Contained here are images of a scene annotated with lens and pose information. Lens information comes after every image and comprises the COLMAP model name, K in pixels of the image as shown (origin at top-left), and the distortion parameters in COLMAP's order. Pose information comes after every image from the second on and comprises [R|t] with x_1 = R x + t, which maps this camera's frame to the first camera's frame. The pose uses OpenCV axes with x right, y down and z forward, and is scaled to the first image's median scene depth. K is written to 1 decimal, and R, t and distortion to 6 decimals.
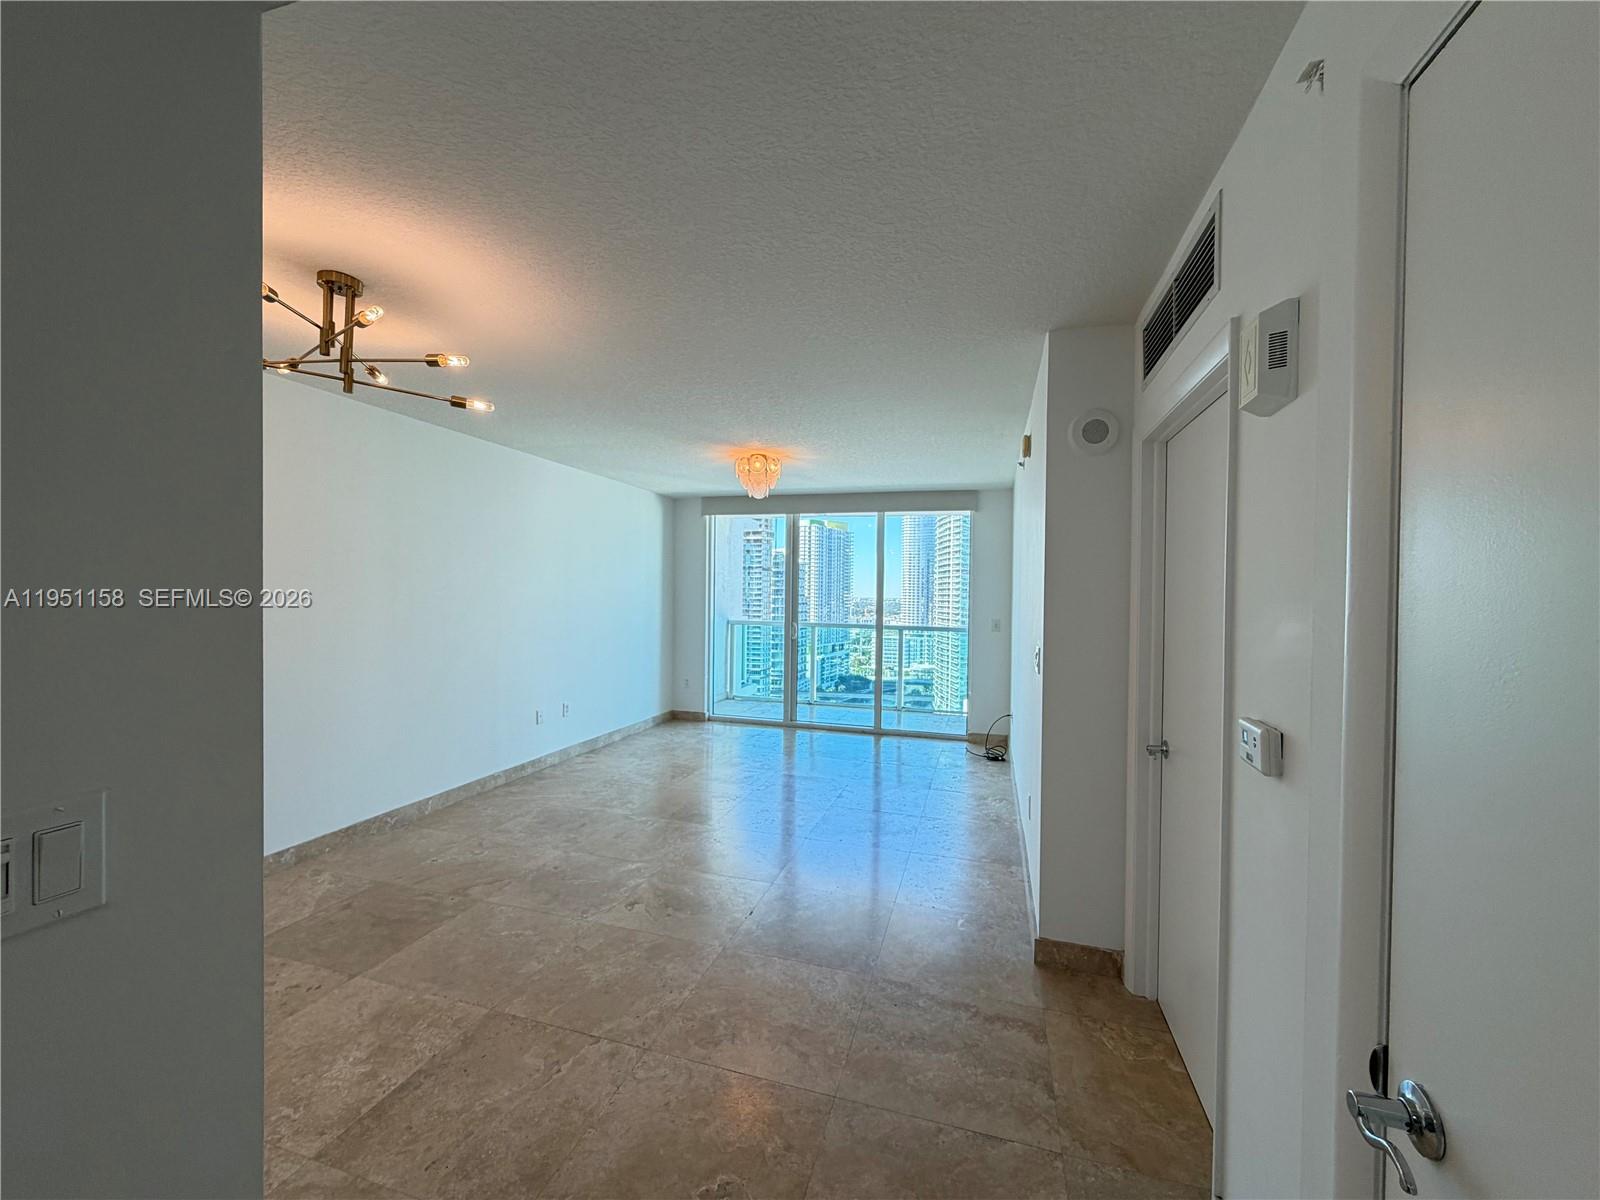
lens RADIAL K [[636.7, 0, 794.7], [0, 636.7, 603.6], [0, 0, 1]] dist [0.000841, 0.000165]
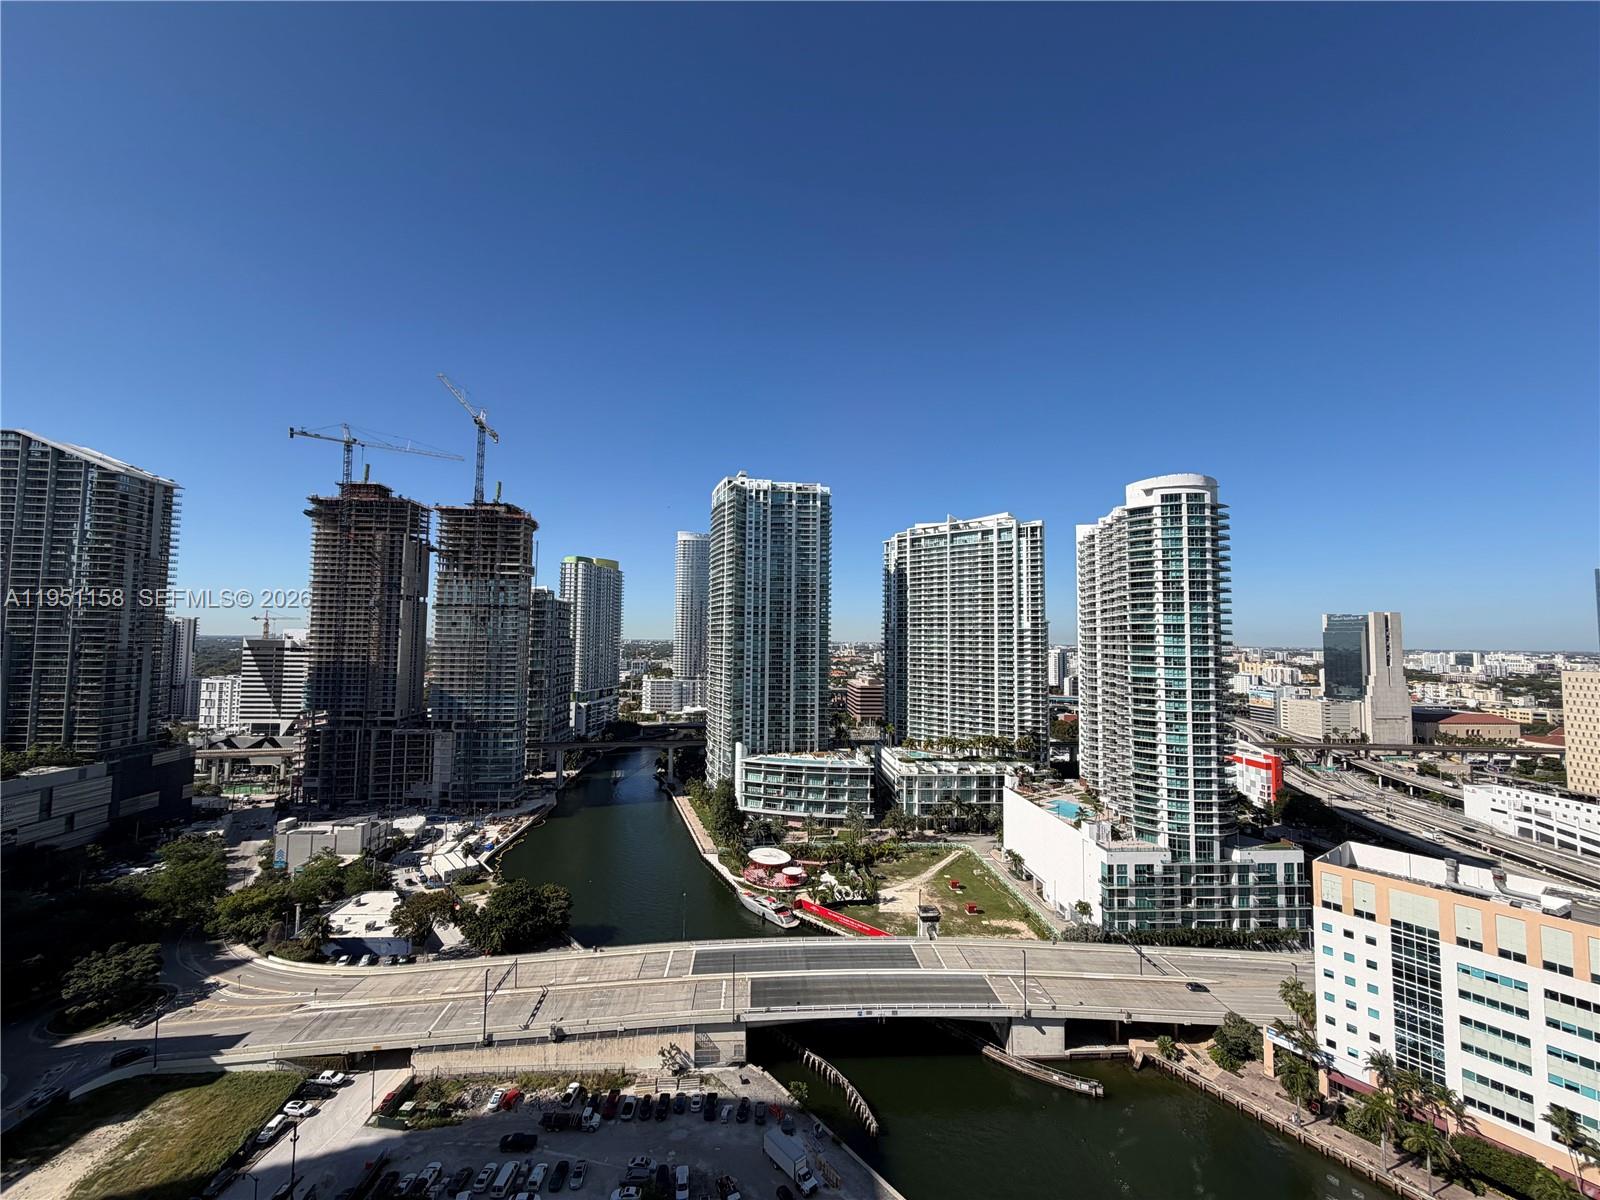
lens RADIAL K [[636.7, 0, 795.8], [0, 636.7, 601.9], [0, 0, 1]] dist [0.000841, 0.000165]
pose [[0.937752, 0.018637, 0.346805, 0.370676], [0.005141, 0.997705, -0.067518, -0.020681], [-0.347267, 0.065099, 0.935504, 2.027073]]
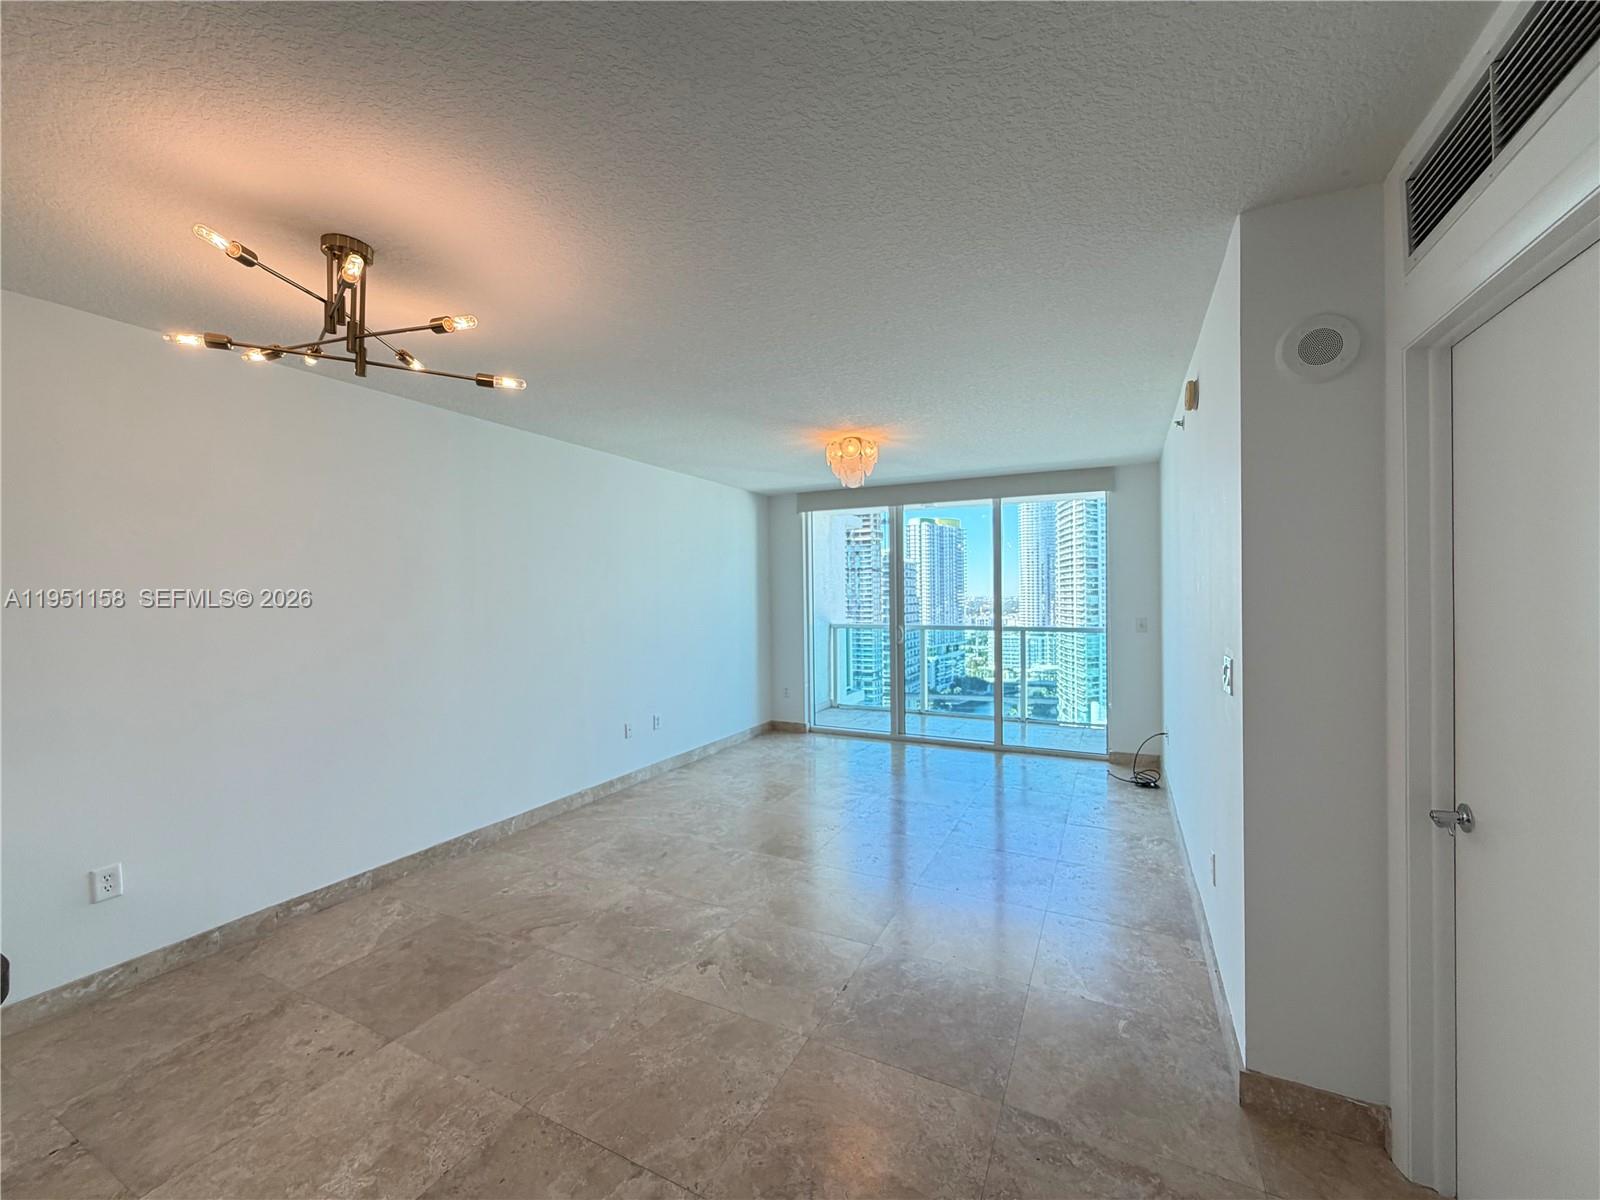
lens RADIAL K [[636.7, 0, 794.7], [0, 636.7, 603.3], [0, 0, 1]] dist [0.000841, 0.000165]
pose [[0.984695, -0.023195, -0.172734, 0.015145], [0.022620, 0.999730, -0.005295, -0.001213], [0.172810, 0.001307, 0.984954, 0.139478]]
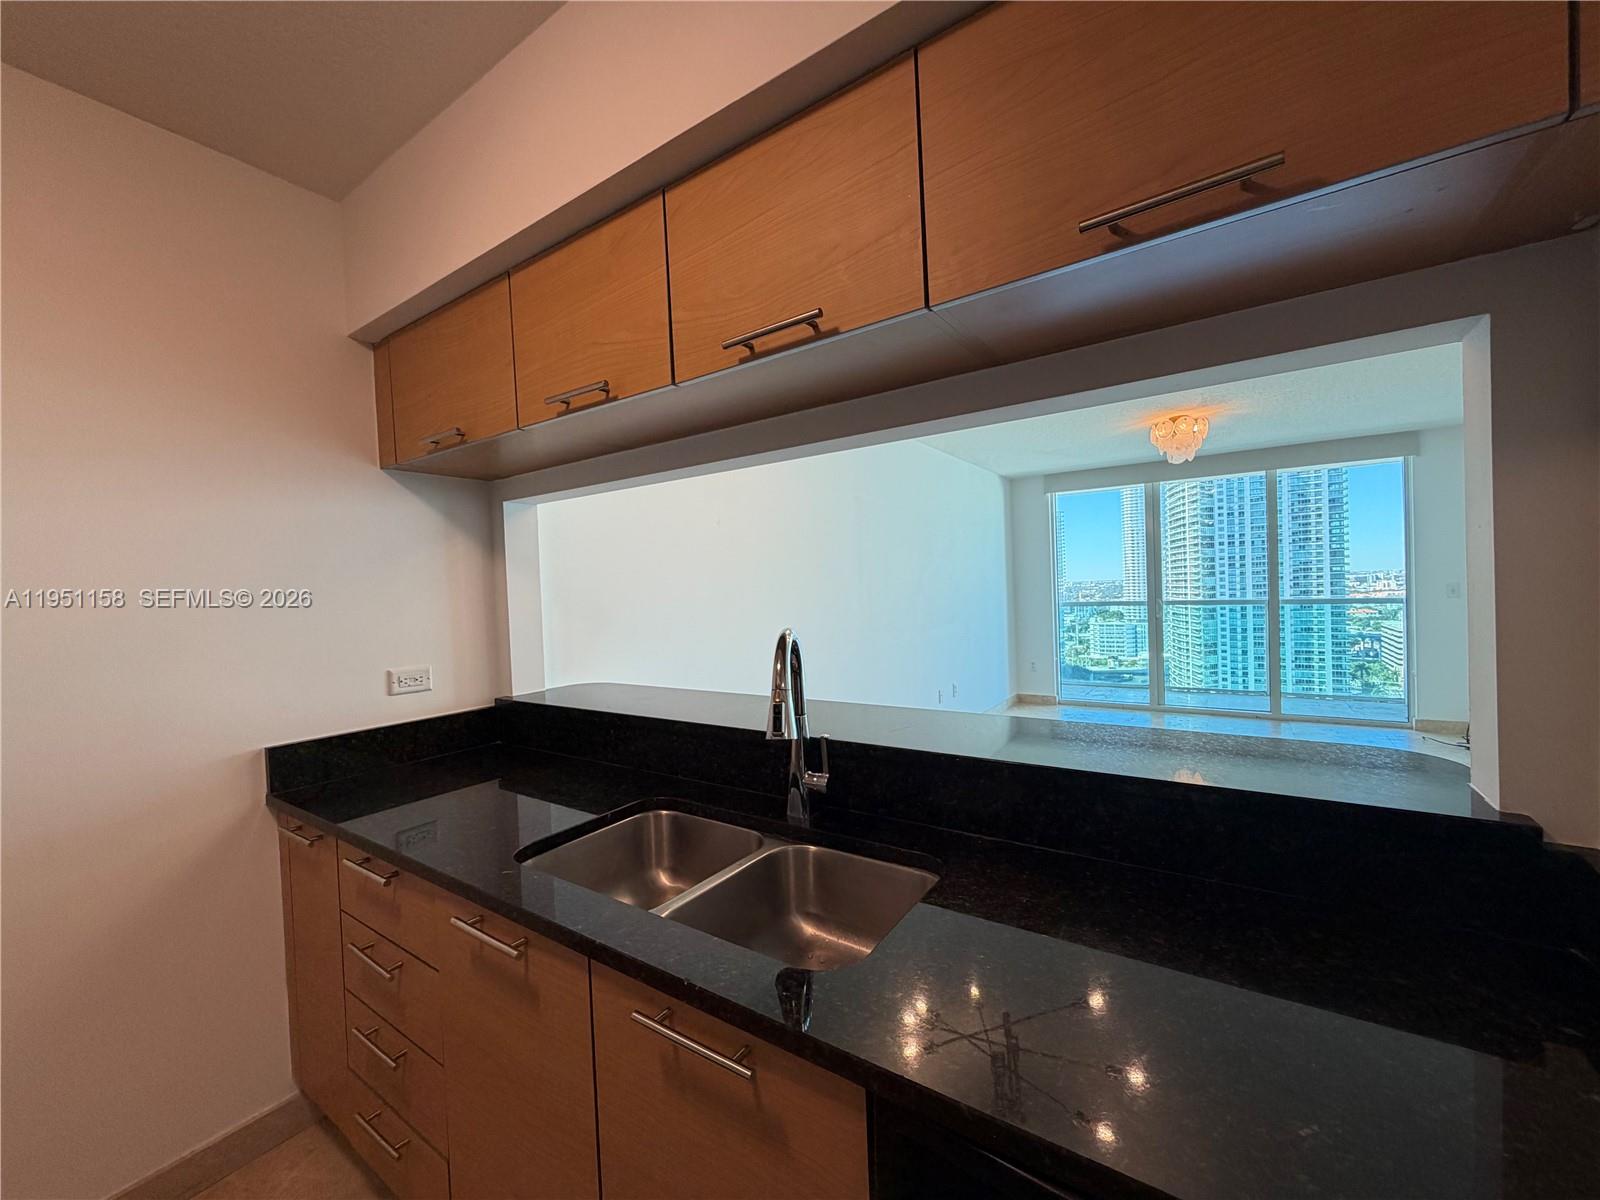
lens RADIAL K [[636.7, 0, 798.4], [0, 636.7, 601.9], [0, 0, 1]] dist [0.000841, 0.000165]
pose [[0.952744, -0.042901, -0.300731, -0.384985], [0.045603, 0.998958, 0.001968, 0.014389], [0.300333, -0.015589, 0.953707, -0.077341]]
